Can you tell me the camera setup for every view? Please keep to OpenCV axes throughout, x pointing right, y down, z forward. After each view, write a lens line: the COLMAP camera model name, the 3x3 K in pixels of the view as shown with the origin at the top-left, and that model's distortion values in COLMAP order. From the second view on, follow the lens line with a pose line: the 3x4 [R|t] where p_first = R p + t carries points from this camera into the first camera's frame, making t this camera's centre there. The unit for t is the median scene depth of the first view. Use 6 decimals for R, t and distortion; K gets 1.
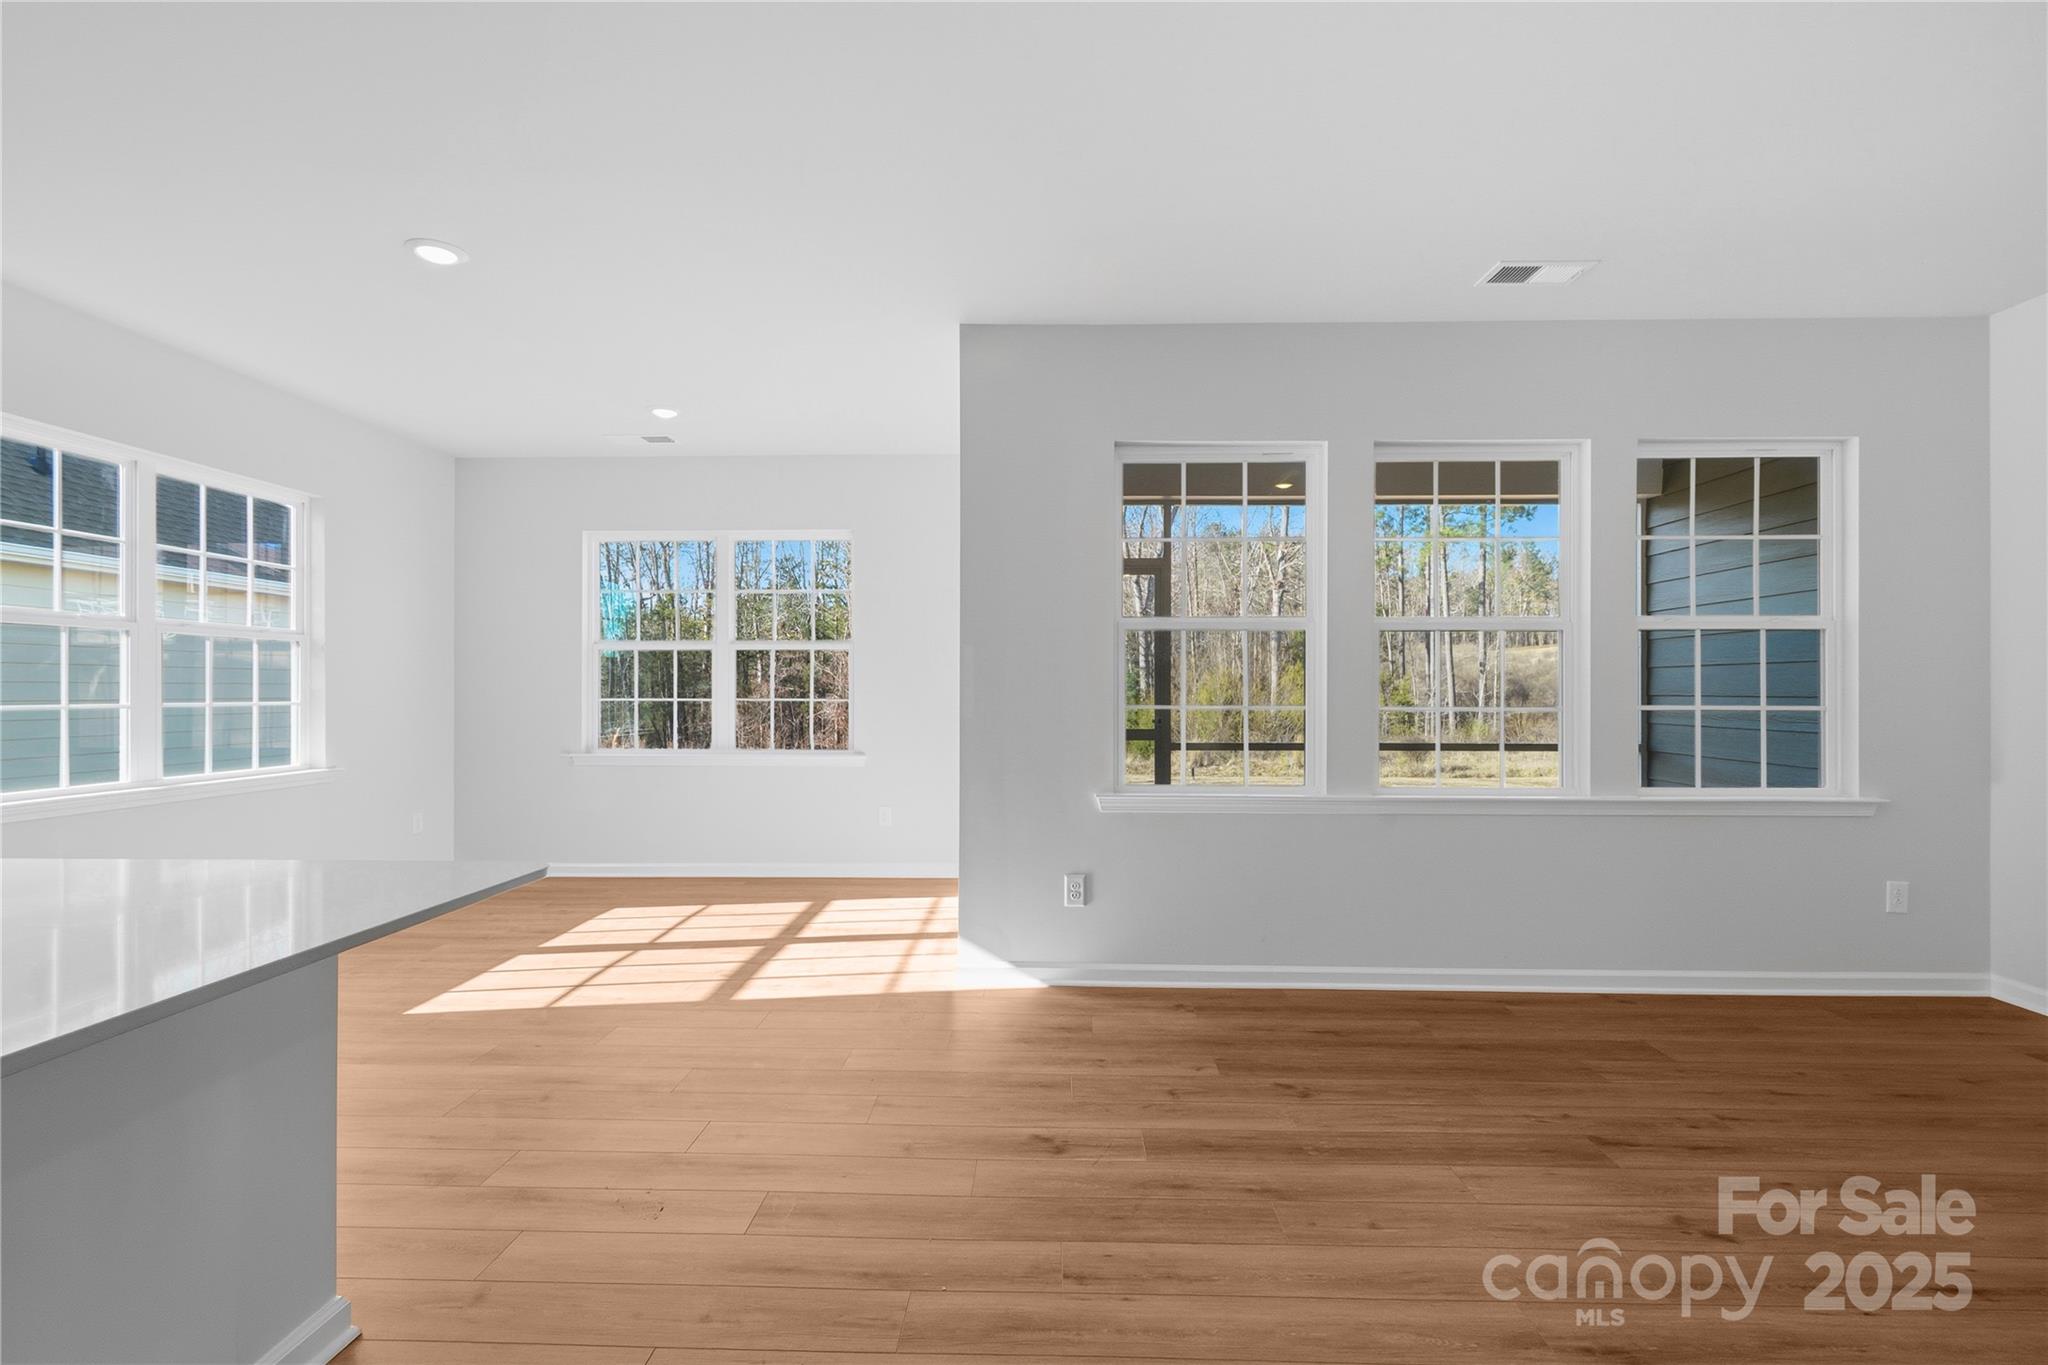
lens RADIAL K [[938.6, 0, 1034.2], [0, 938.6, 698.4], [0, 0, 1]] dist [0.001164, -0.000540]
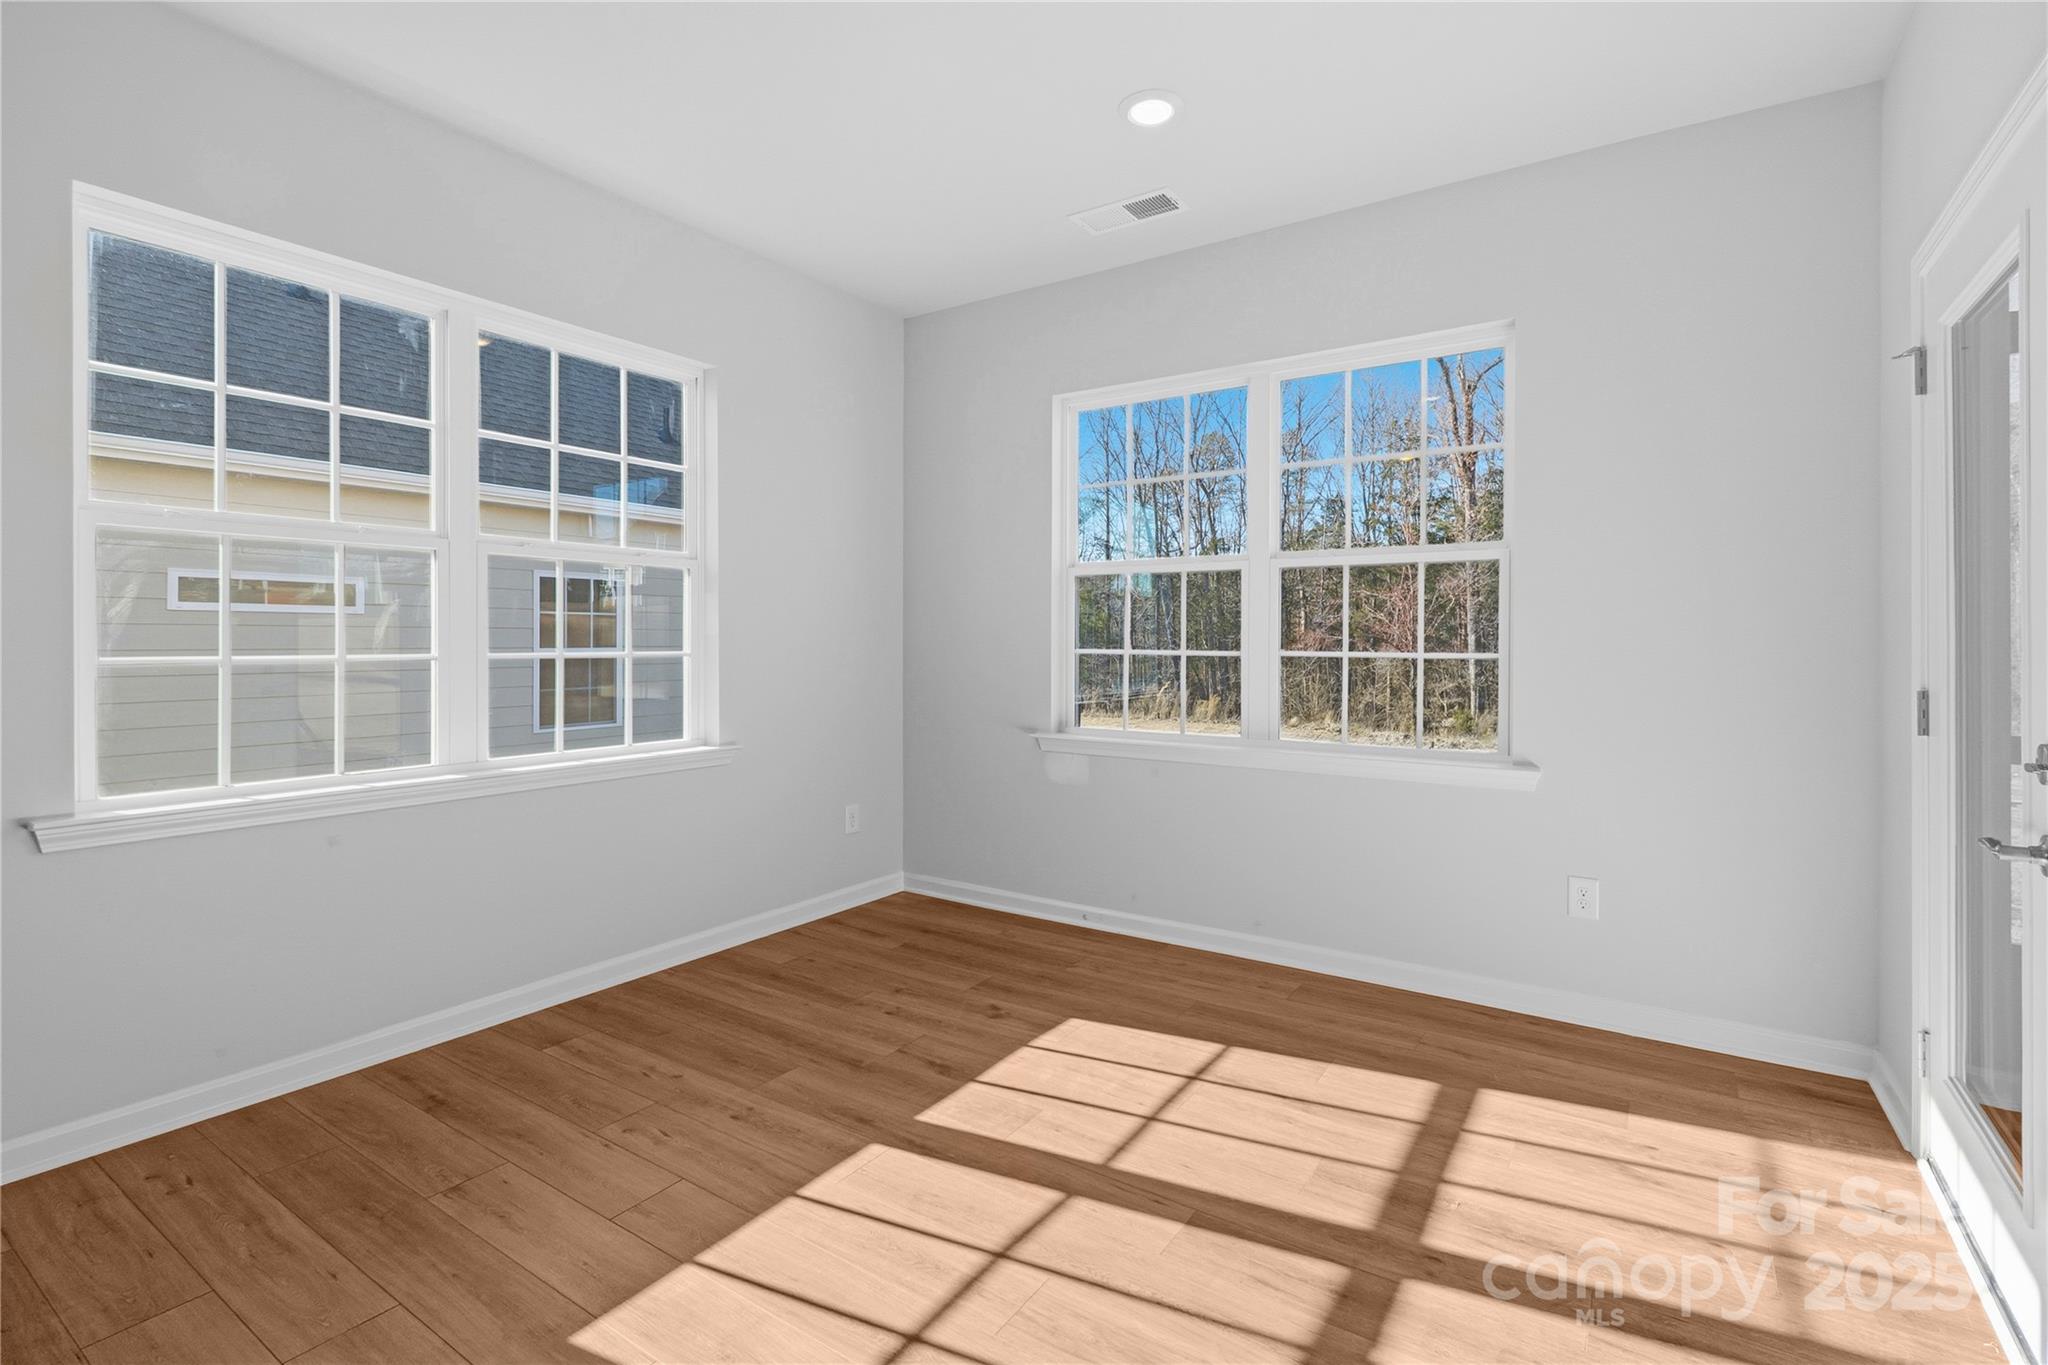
lens RADIAL K [[949.2, 0, 1028.3], [0, 949.2, 641.7], [0, 0, 1]] dist [0.002034, 0.000016]
pose [[0.844604, 0.003684, -0.535378, -0.142917], [-0.007102, 0.999965, -0.004323, -0.002305], [0.535344, 0.007454, 0.844601, 0.443207]]
